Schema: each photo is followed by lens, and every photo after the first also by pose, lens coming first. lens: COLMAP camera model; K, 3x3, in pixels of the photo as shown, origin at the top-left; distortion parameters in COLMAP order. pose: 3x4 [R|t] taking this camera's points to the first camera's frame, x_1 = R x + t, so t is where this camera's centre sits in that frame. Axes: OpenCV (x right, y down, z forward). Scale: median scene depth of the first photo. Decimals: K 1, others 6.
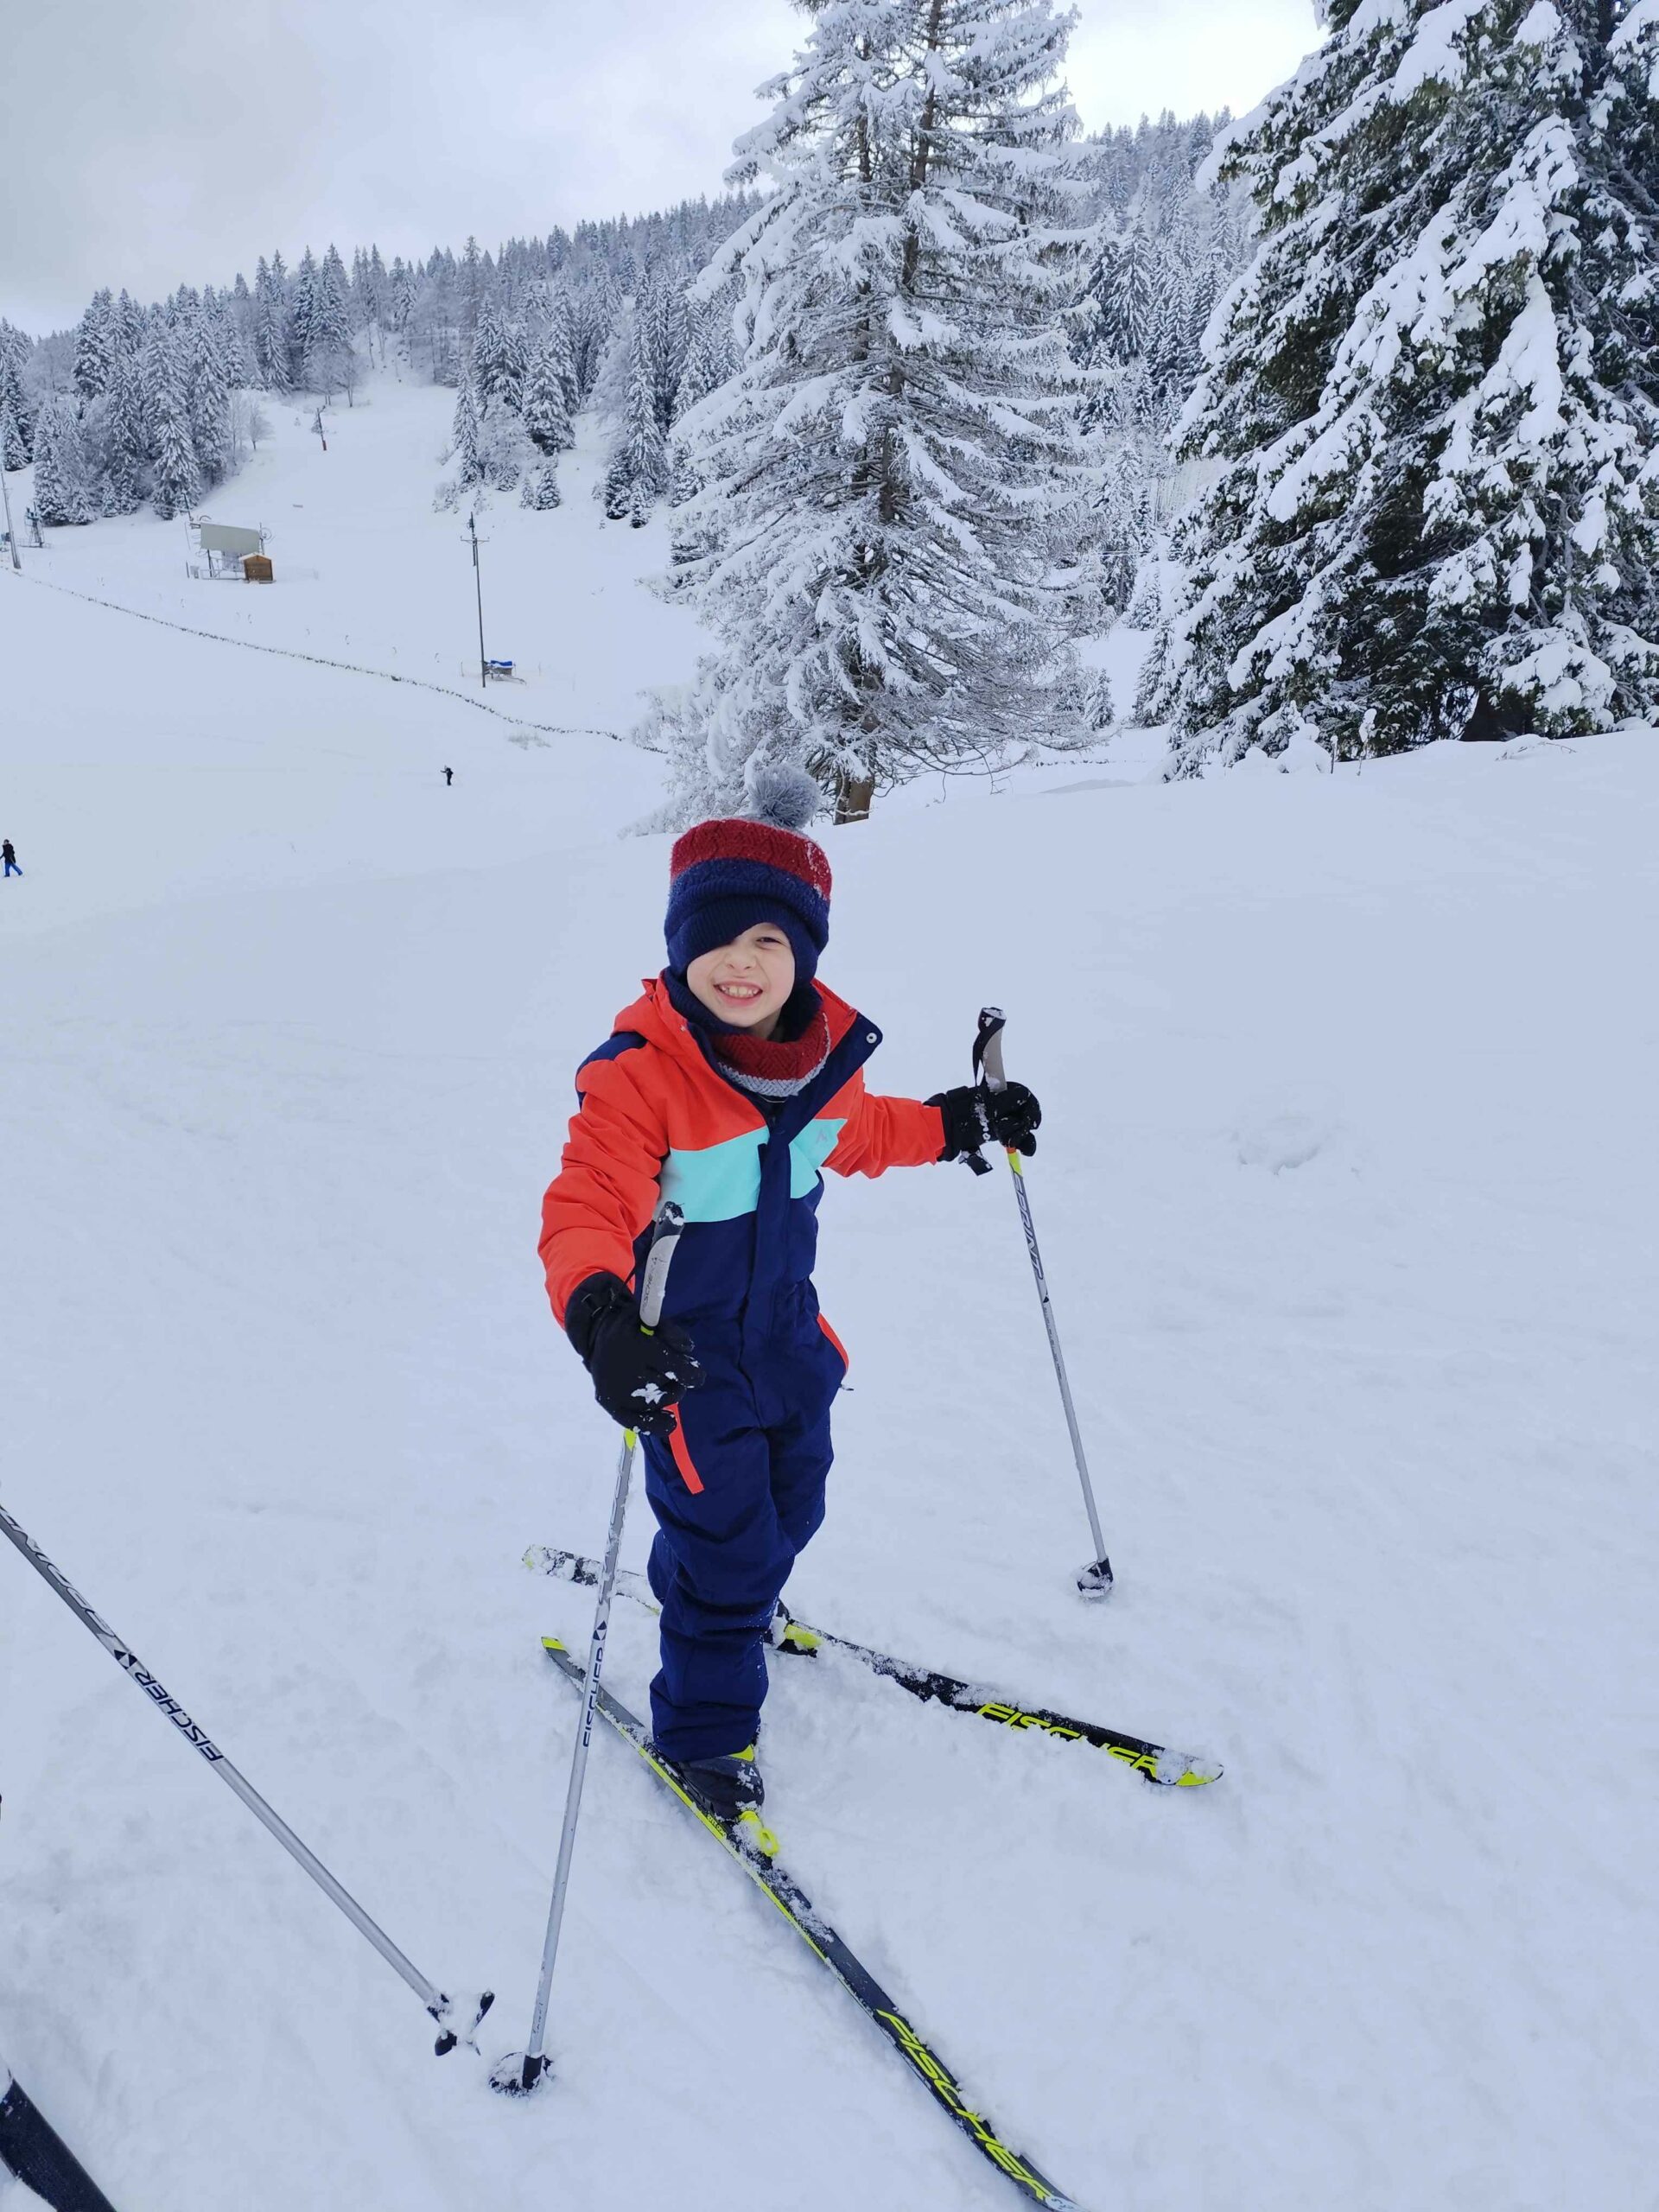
lens RADIAL K [[1481.7, 0, 880.8], [0, 1481.7, 1117.3], [0, 0, 1]] dist [0.037334, -0.031395]
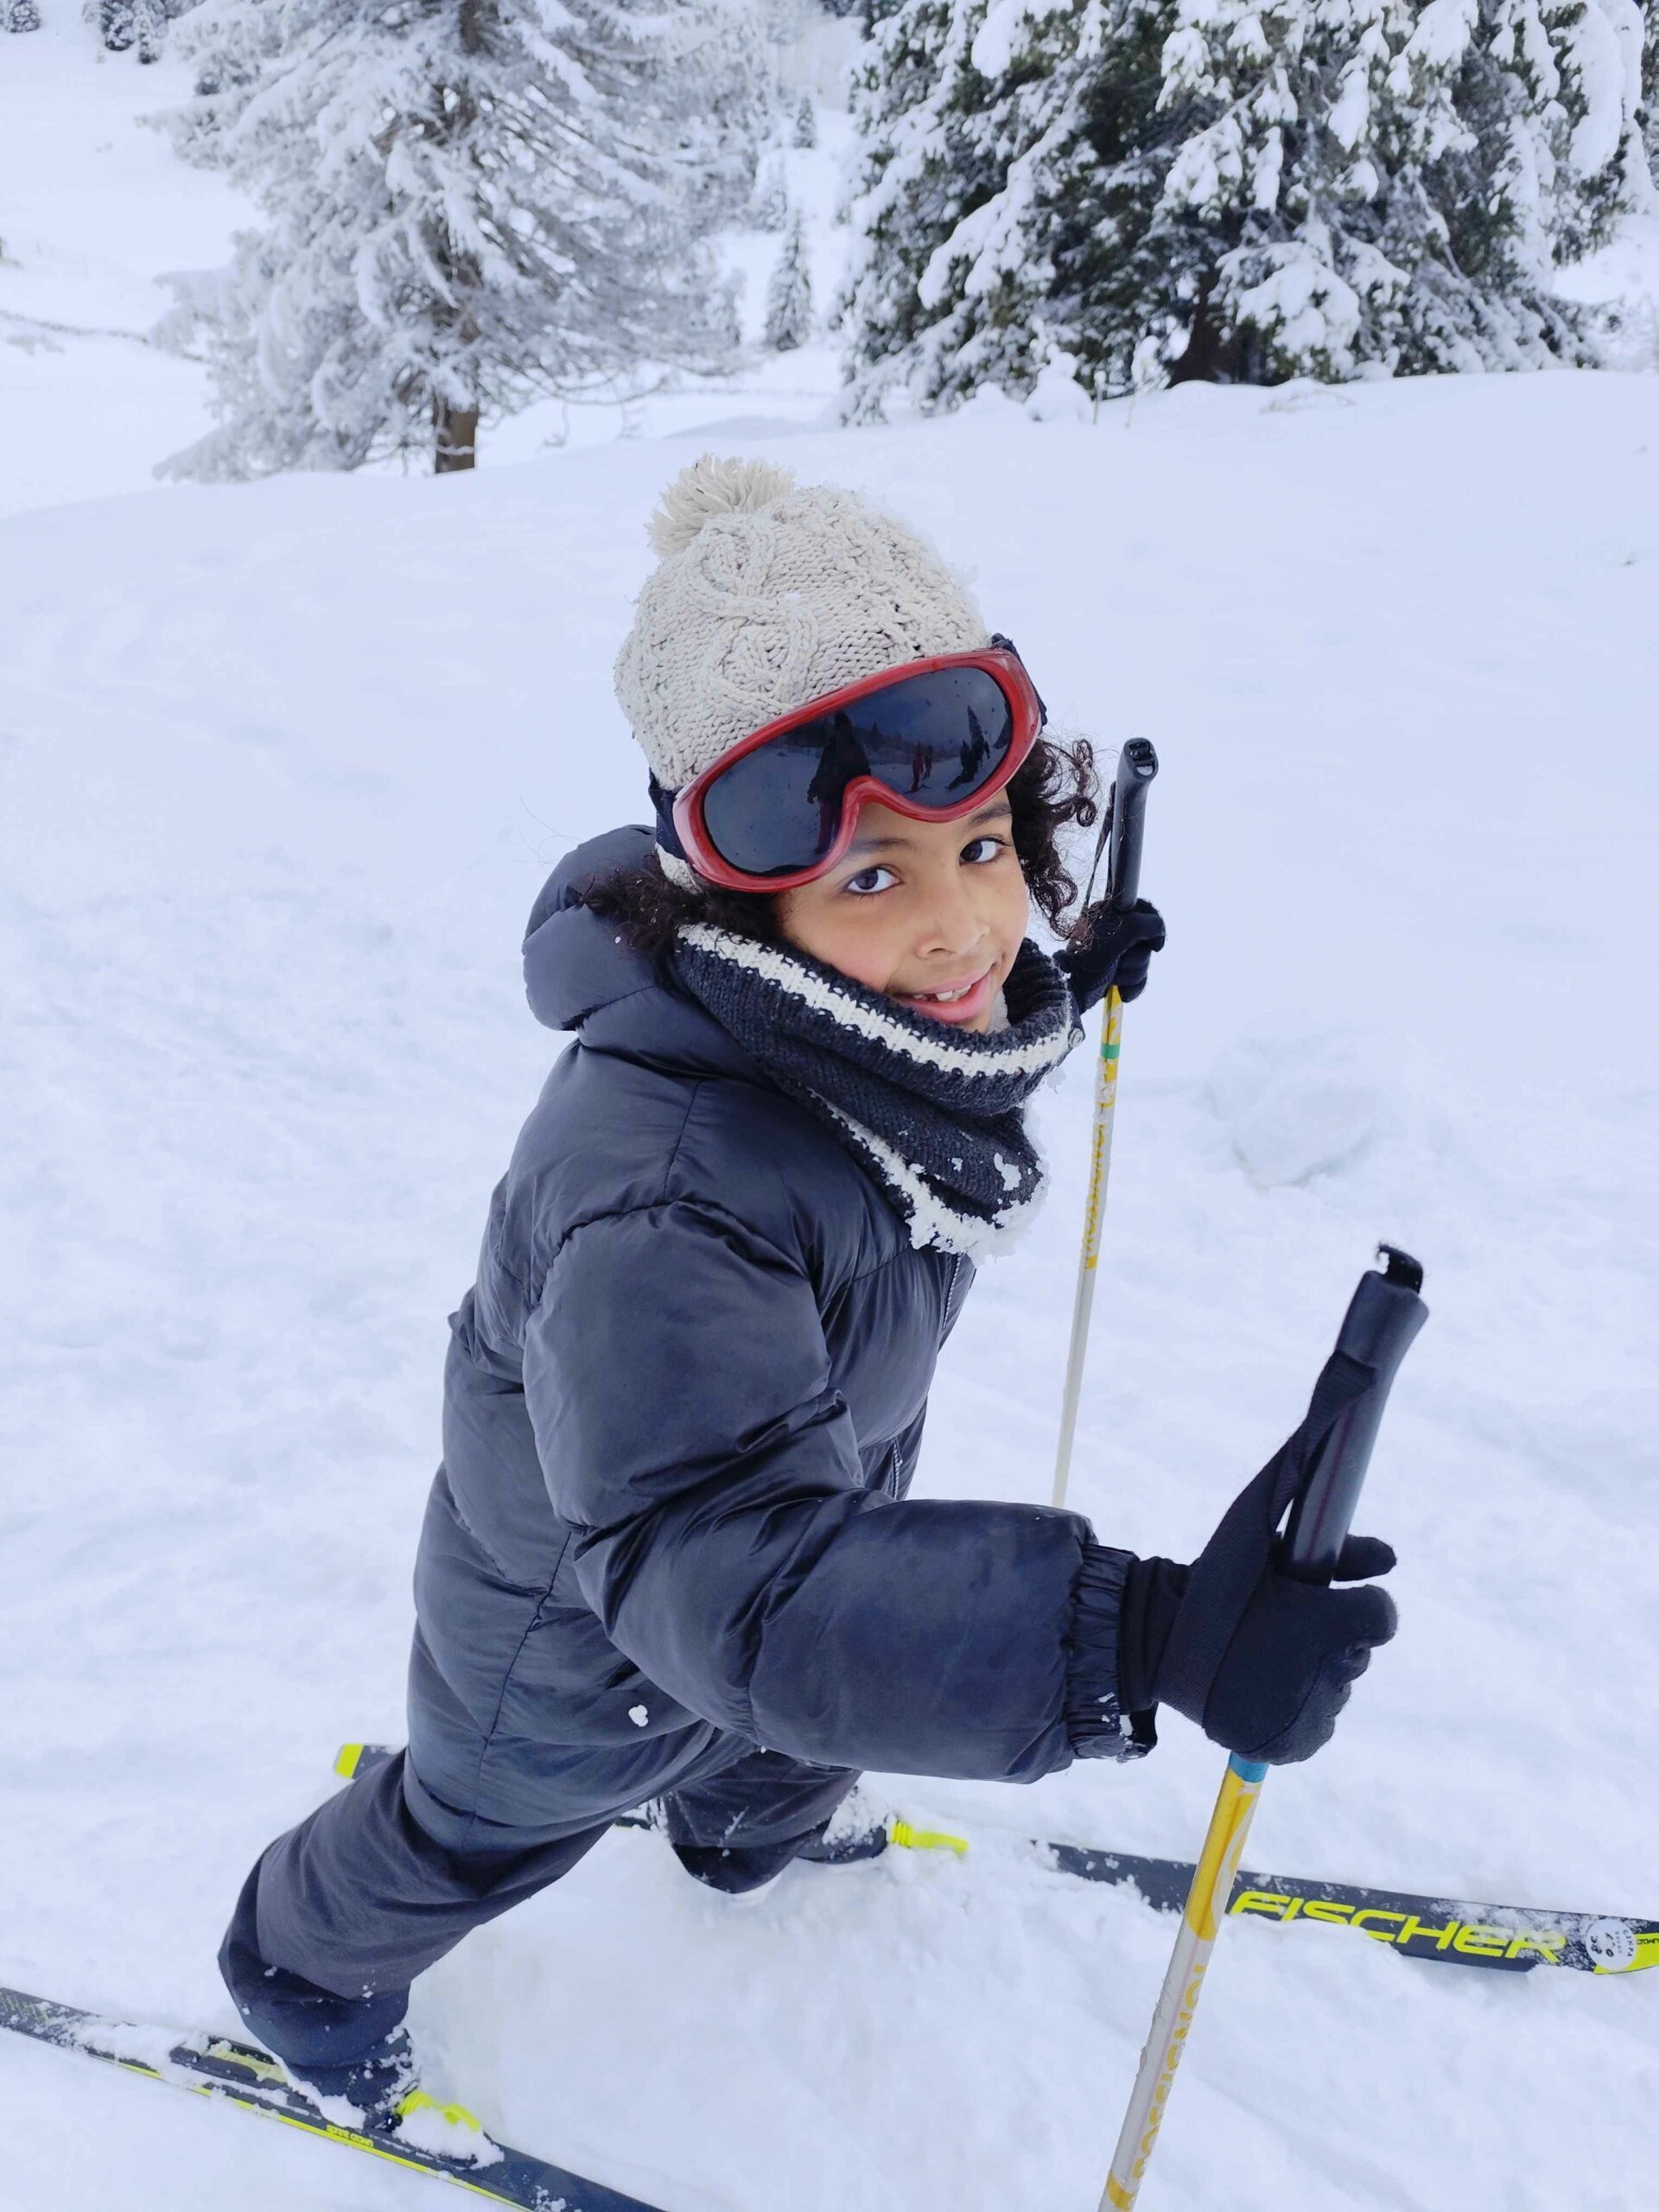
lens RADIAL K [[1453.1, 0, 829.5], [0, 1453.1, 1106.0], [0, 0, 1]] dist [0.023645, -0.027261]
pose [[0.976030, -0.069119, 0.206368, -0.008498], [0.021998, 0.974703, 0.222417, -0.027243], [-0.216521, -0.212546, 0.952860, 0.110234]]
